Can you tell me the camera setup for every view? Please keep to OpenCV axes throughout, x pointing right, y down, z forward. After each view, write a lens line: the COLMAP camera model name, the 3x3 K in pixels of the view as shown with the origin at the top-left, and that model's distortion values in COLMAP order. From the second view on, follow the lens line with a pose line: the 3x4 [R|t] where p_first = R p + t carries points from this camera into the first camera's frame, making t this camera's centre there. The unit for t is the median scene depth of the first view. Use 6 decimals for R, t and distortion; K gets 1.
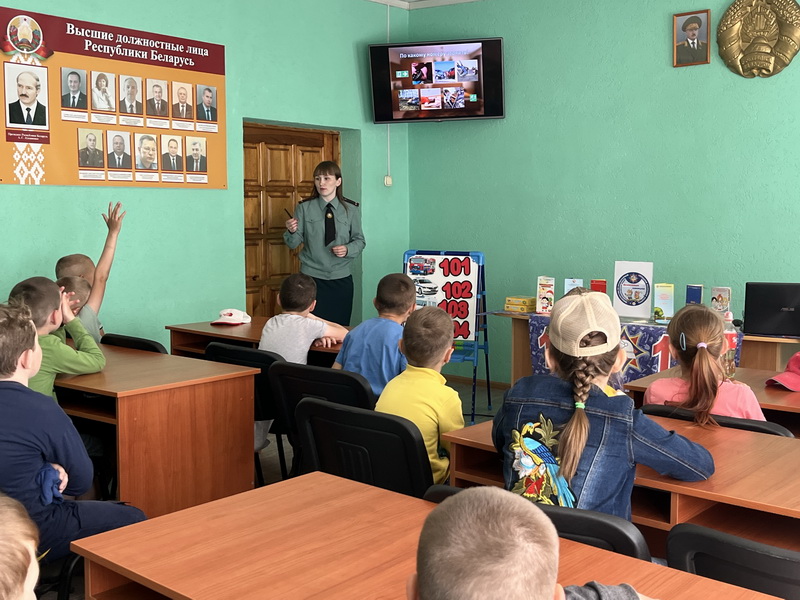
lens RADIAL K [[942.8, 0, 434.1], [0, 942.8, 309.9], [0, 0, 1]] dist [0.029116, 0.000000]
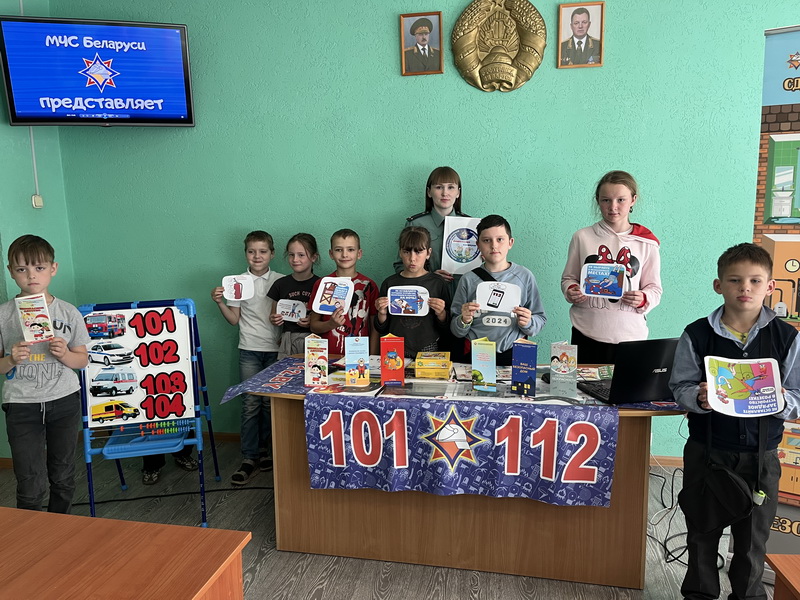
lens RADIAL K [[607.9, 0, 412.0], [0, 607.9, 297.5], [0, 0, 1]] dist [0.070086, -0.089088]
pose [[0.867147, -0.079212, 0.491712, -0.040997], [0.068945, 0.996858, 0.039001, -0.073228], [-0.493257, 0.000082, 0.869884, 0.515565]]
